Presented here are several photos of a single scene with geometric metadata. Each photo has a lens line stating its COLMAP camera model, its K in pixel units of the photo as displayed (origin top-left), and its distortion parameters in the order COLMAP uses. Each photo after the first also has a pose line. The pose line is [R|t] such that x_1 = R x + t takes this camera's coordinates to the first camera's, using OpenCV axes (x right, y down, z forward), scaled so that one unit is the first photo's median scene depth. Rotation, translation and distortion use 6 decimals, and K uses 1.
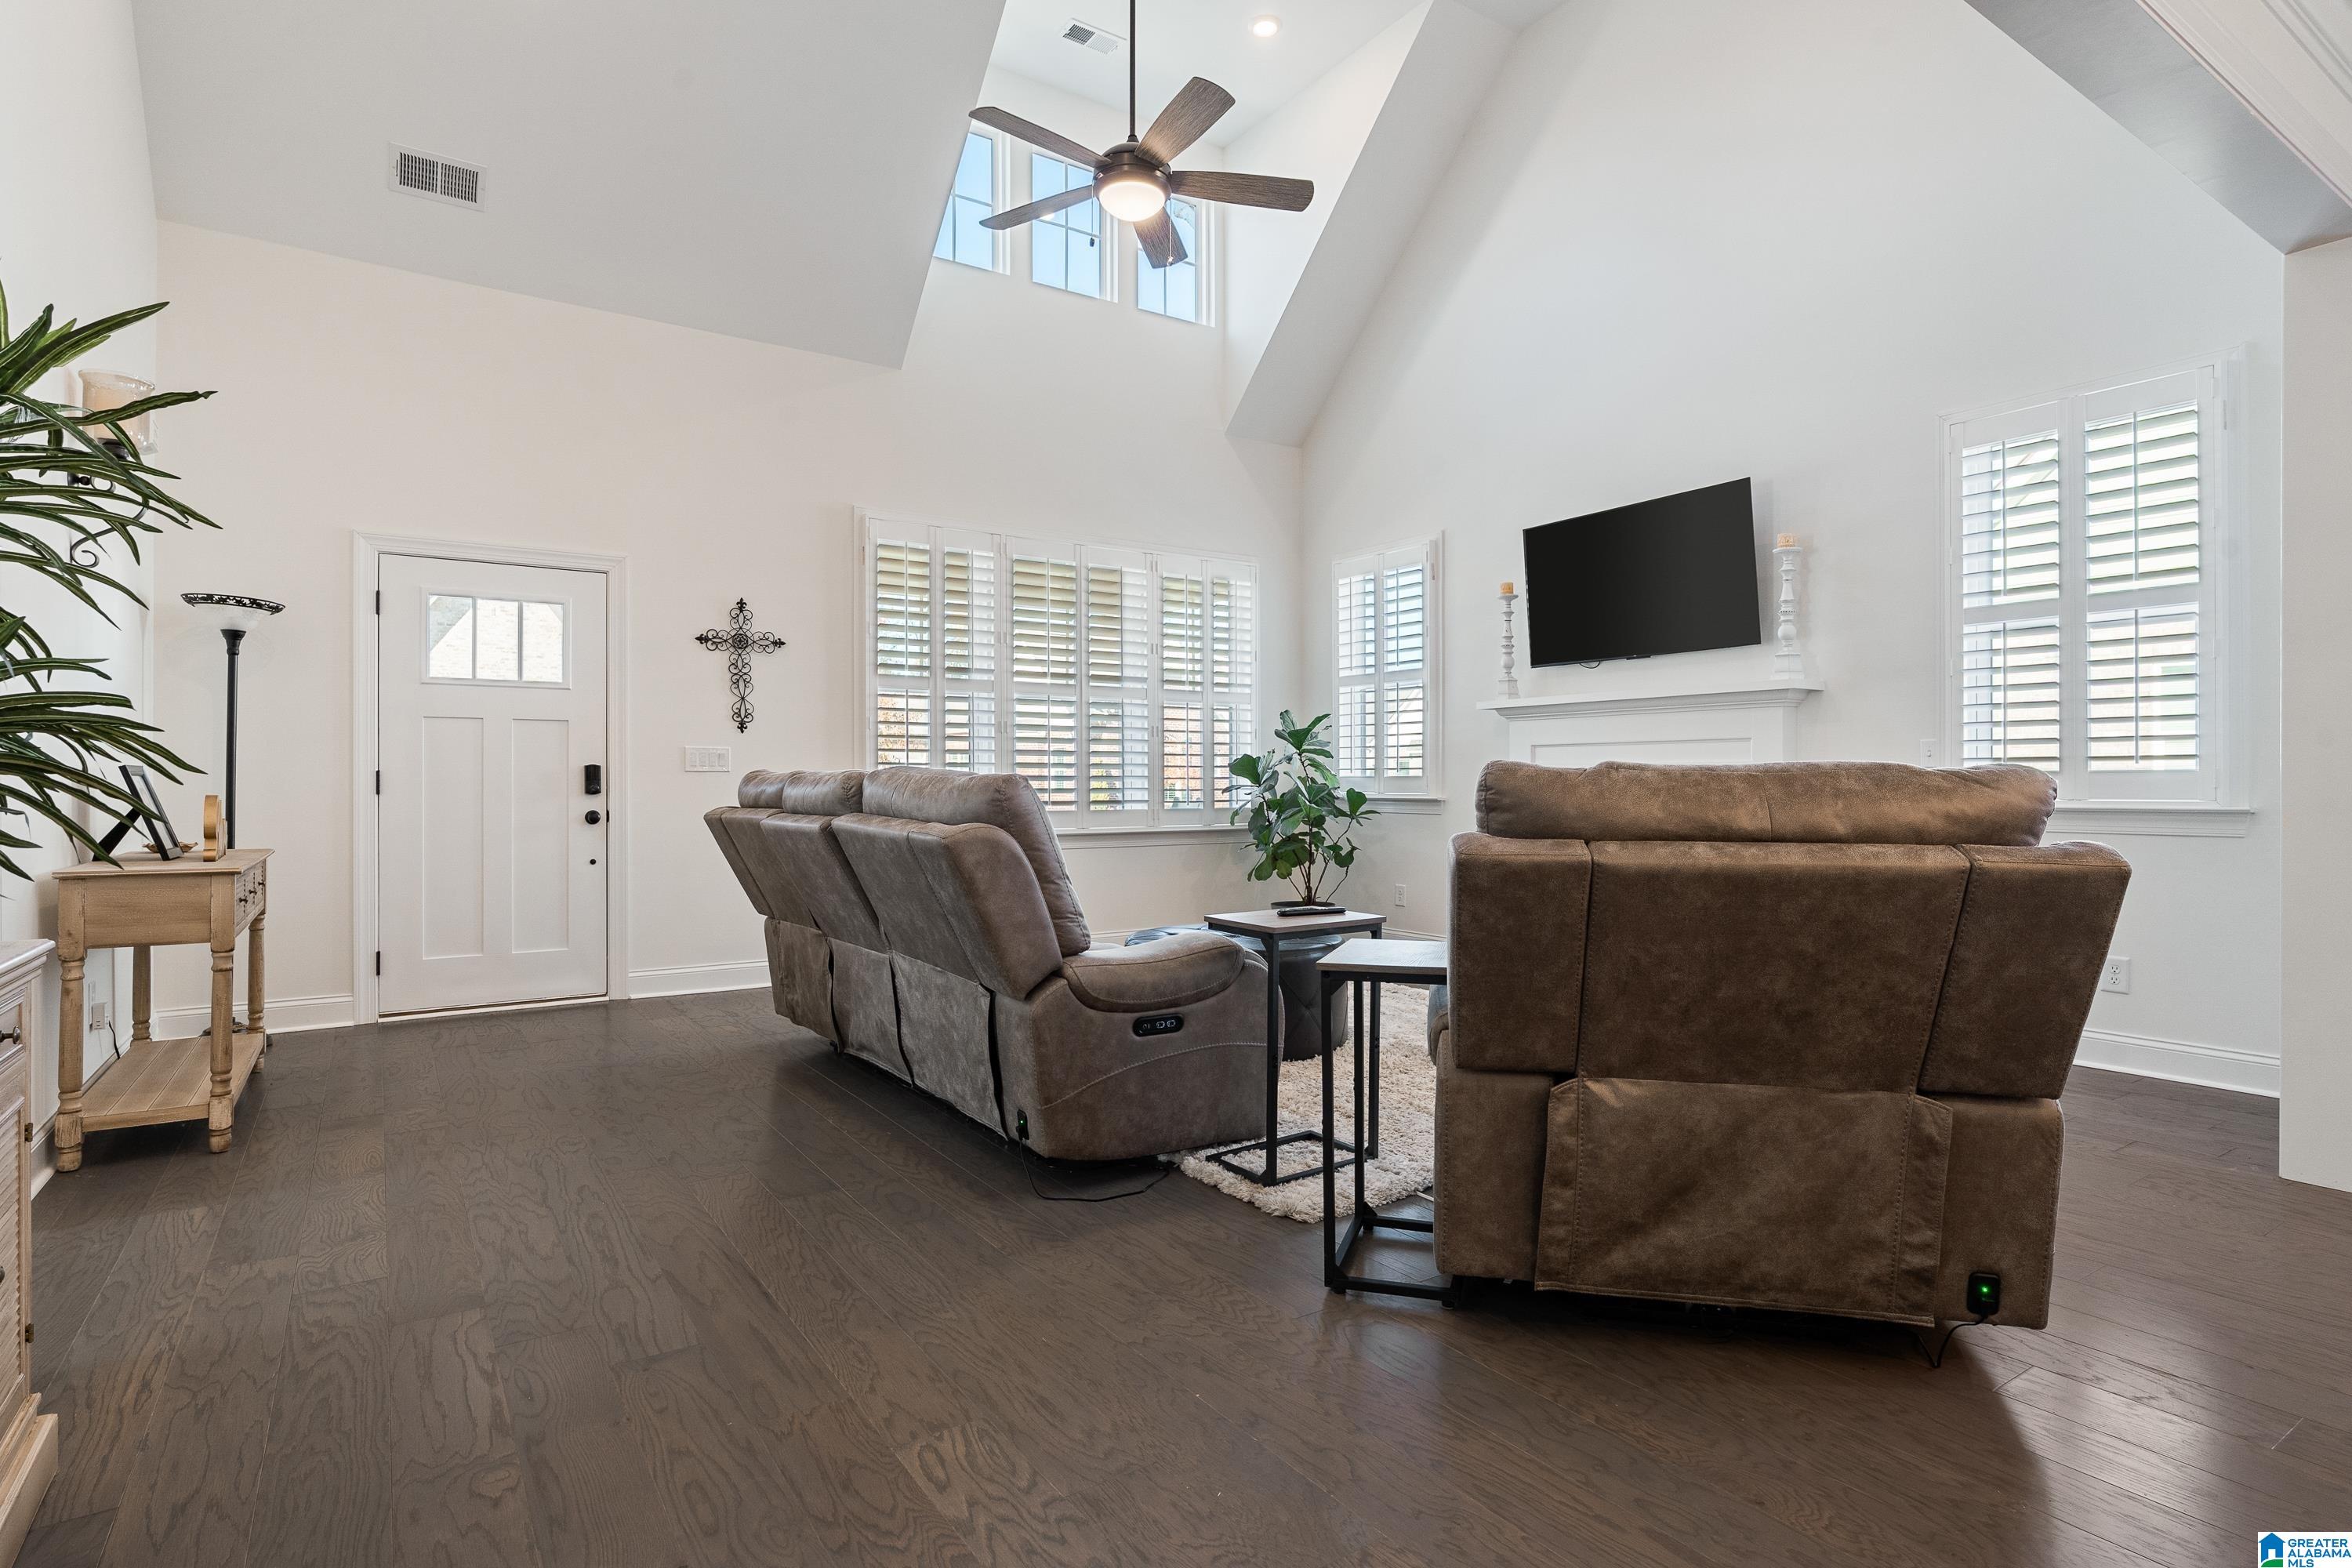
lens RADIAL K [[1202.4, 0, 1139.5], [0, 1202.4, 788.6], [0, 0, 1]] dist [0.002321, 0.000315]
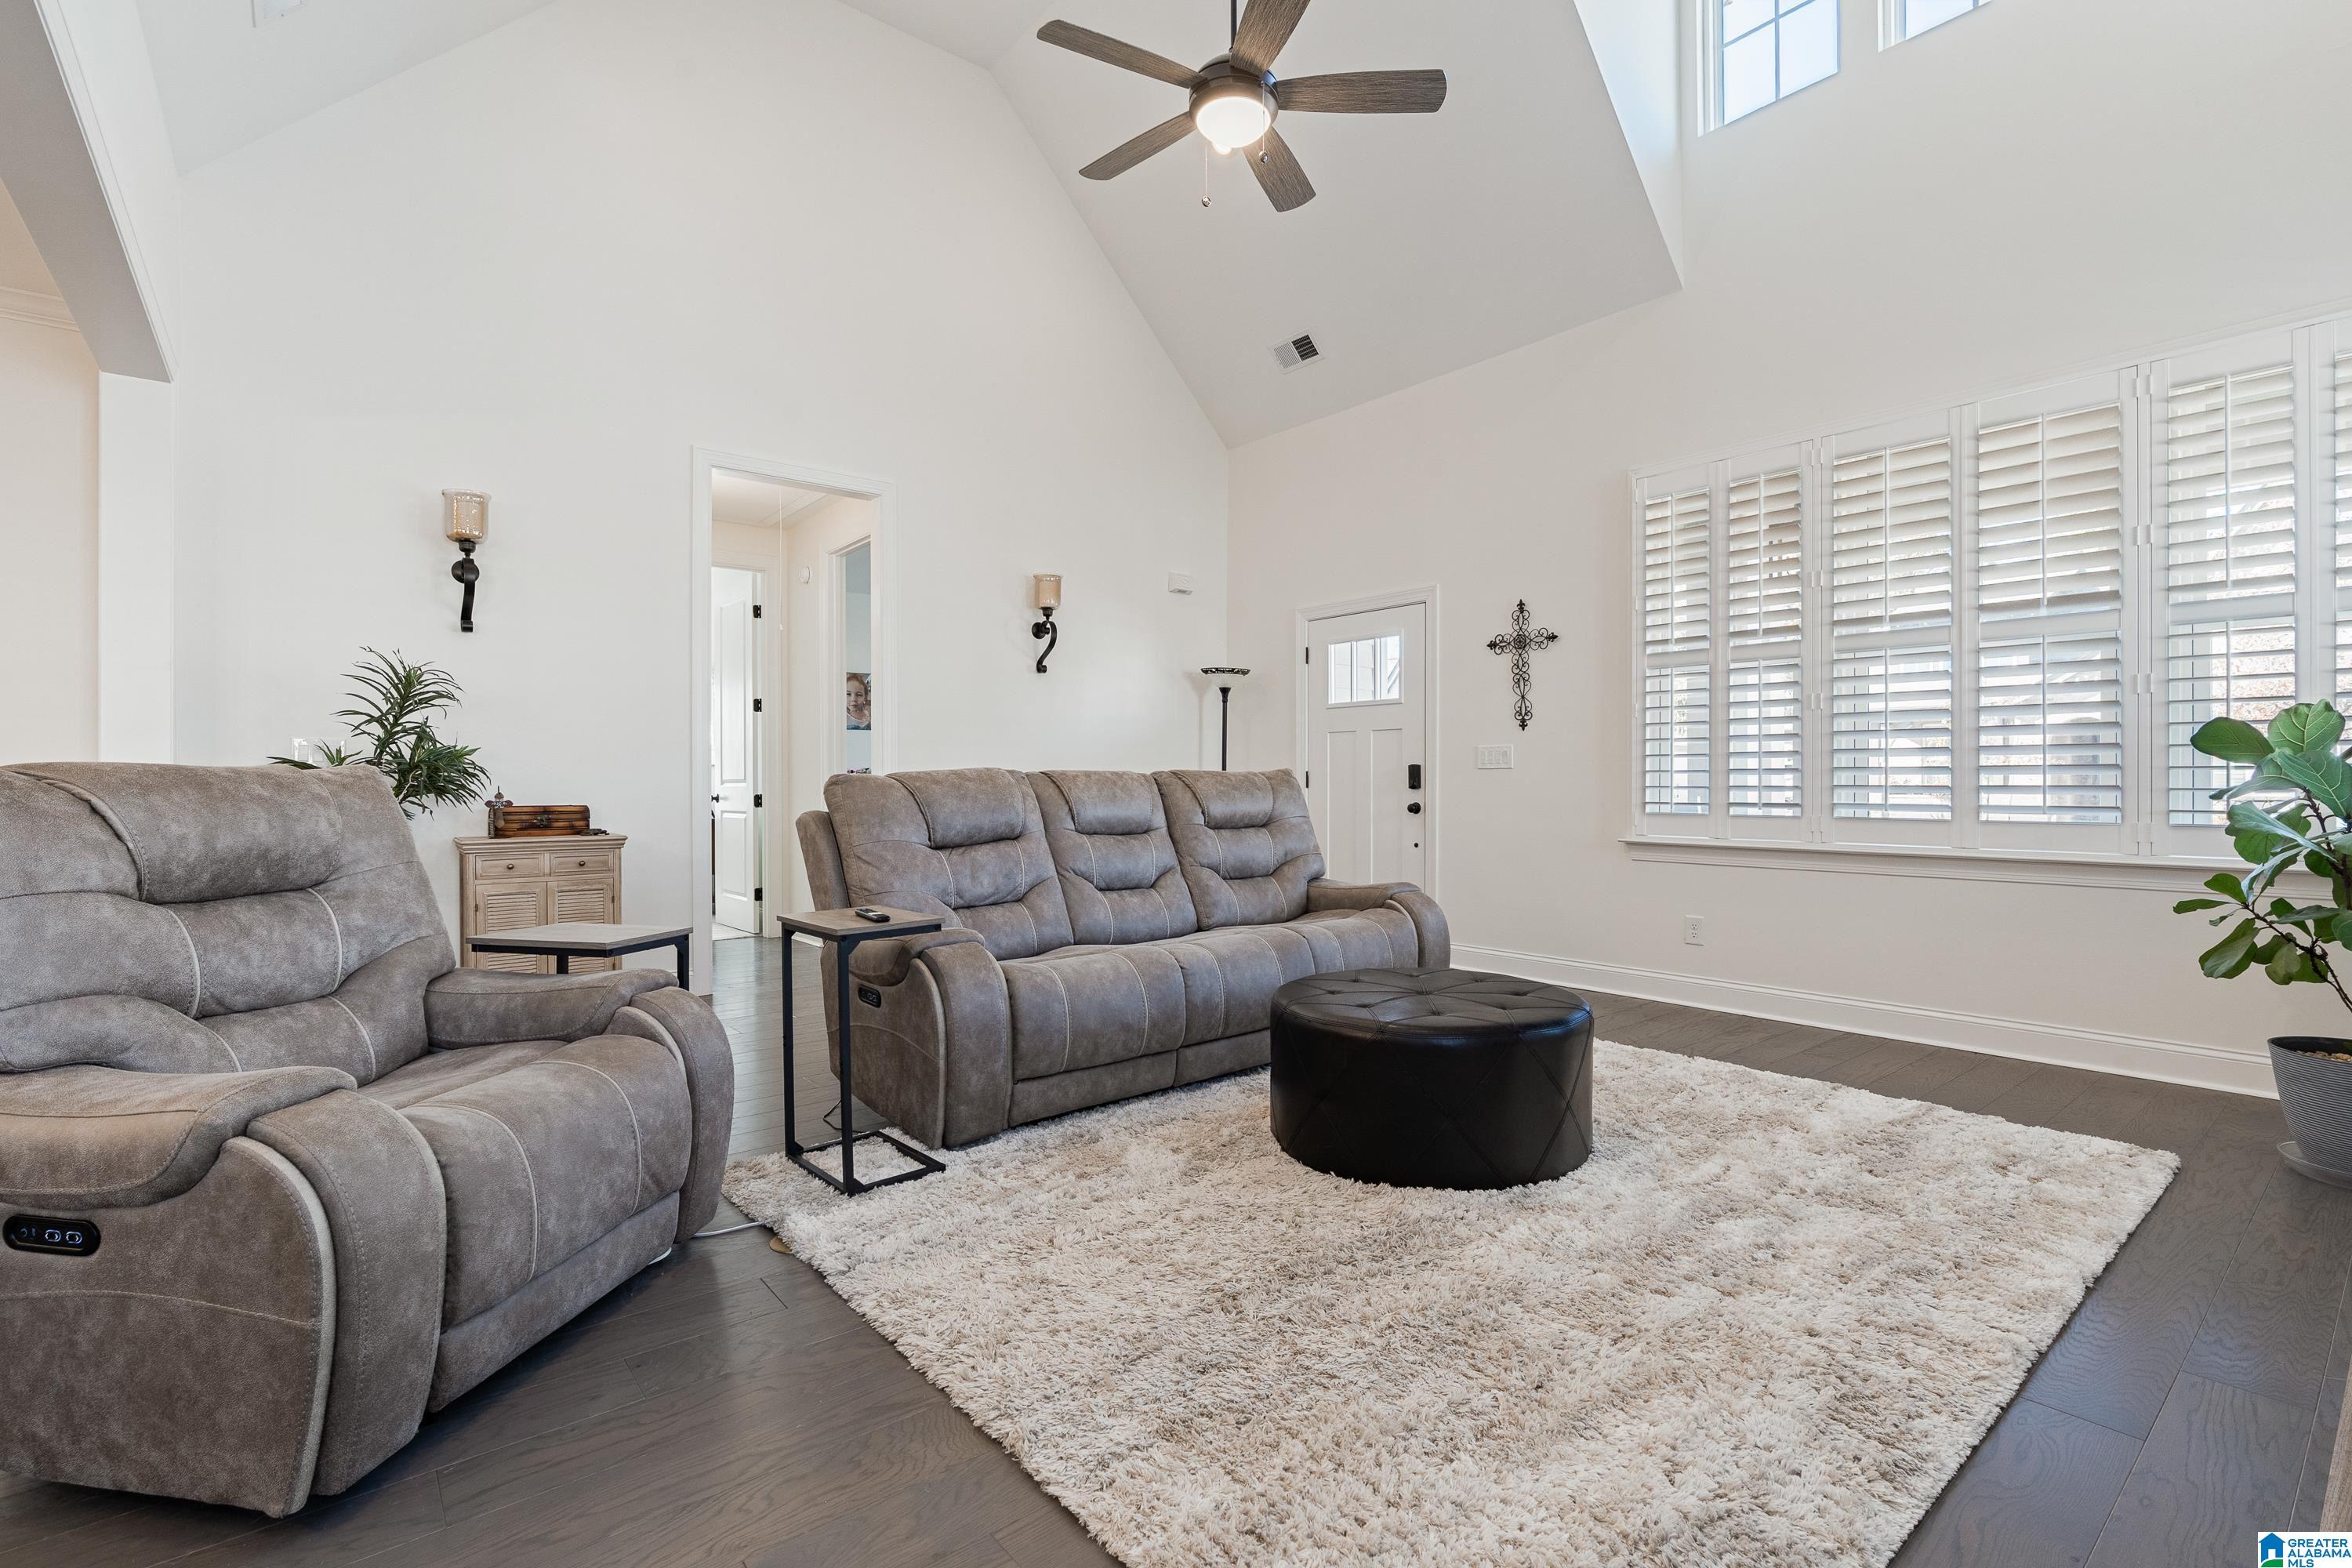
lens RADIAL K [[1075.2, 0, 1142.1], [0, 1075.2, 778.1], [0, 0, 1]] dist [-0.001501, -0.000094]
pose [[0.098770, -0.002732, -0.995107, 0.580820], [-0.002620, 0.999992, -0.003005, -0.002054], [0.995107, 0.002904, 0.098762, 0.615702]]
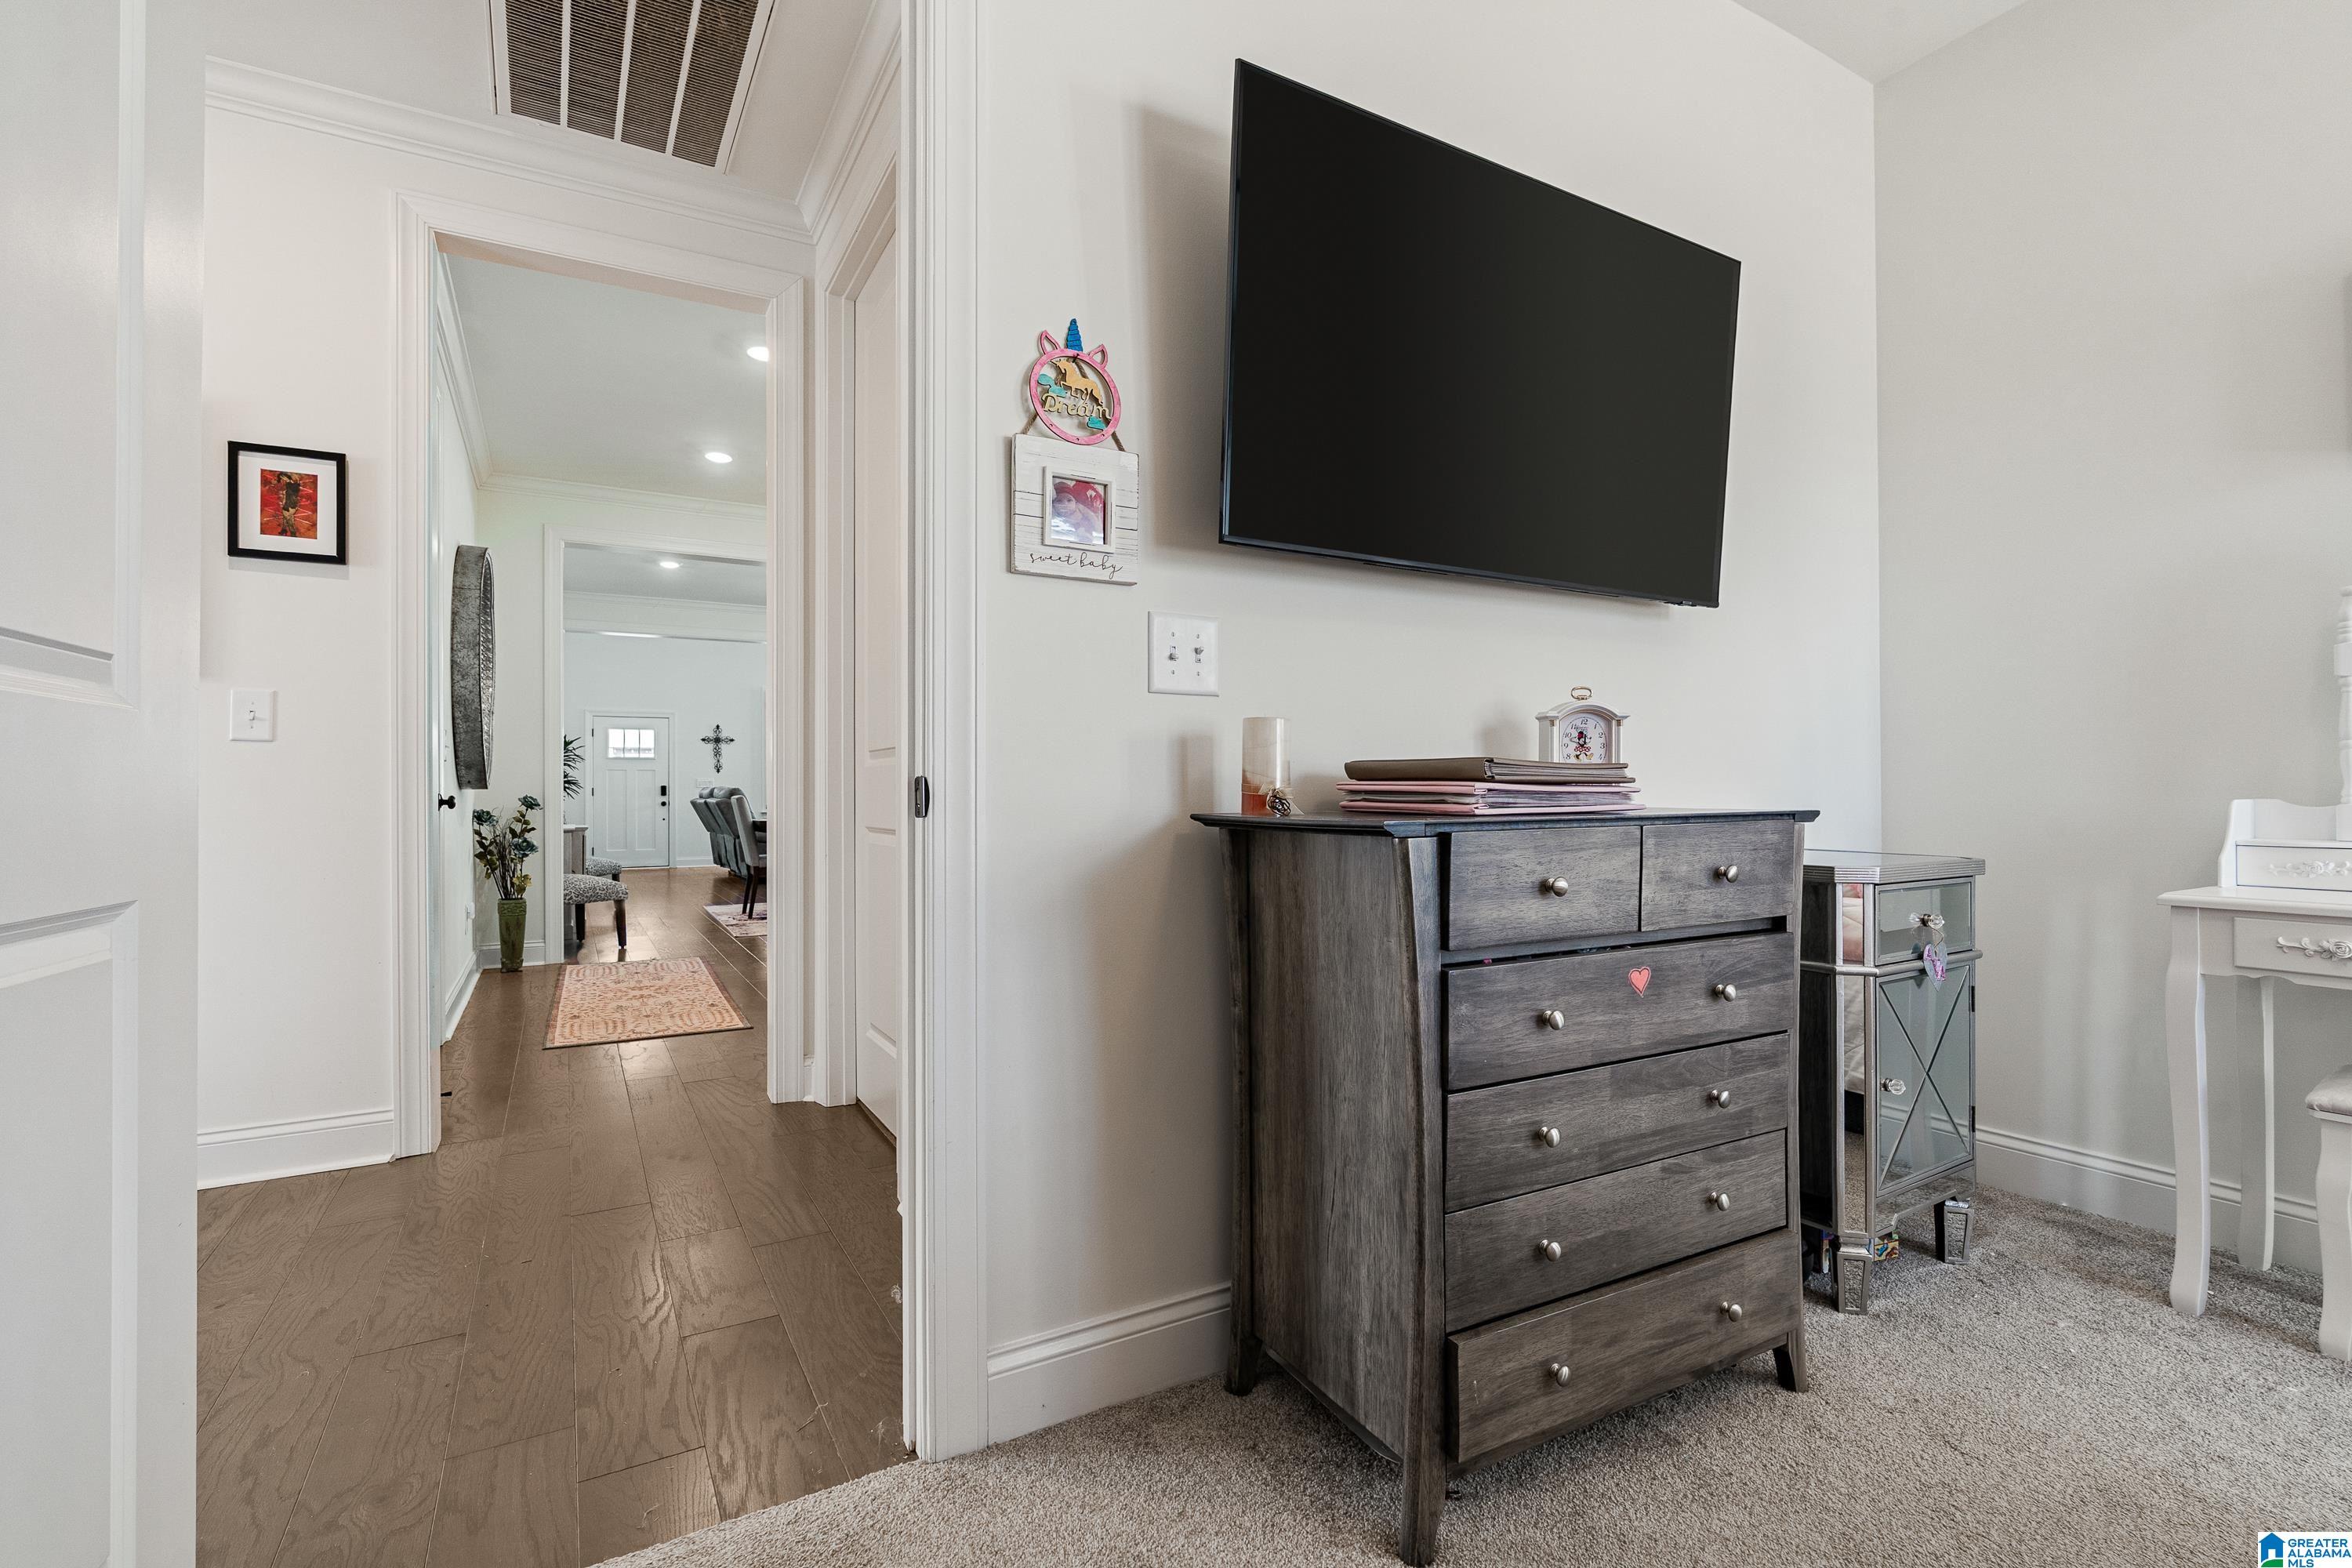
lens RADIAL K [[1075.2, 0, 1142.1], [0, 1075.2, 778.1], [0, 0, 1]] dist [-0.001501, -0.000094]
pose [[0.996918, -0.008690, -0.077963, 0.874067], [0.007202, 0.999787, -0.019353, 0.020503], [0.078115, 0.018731, 0.996768, -1.452523]]
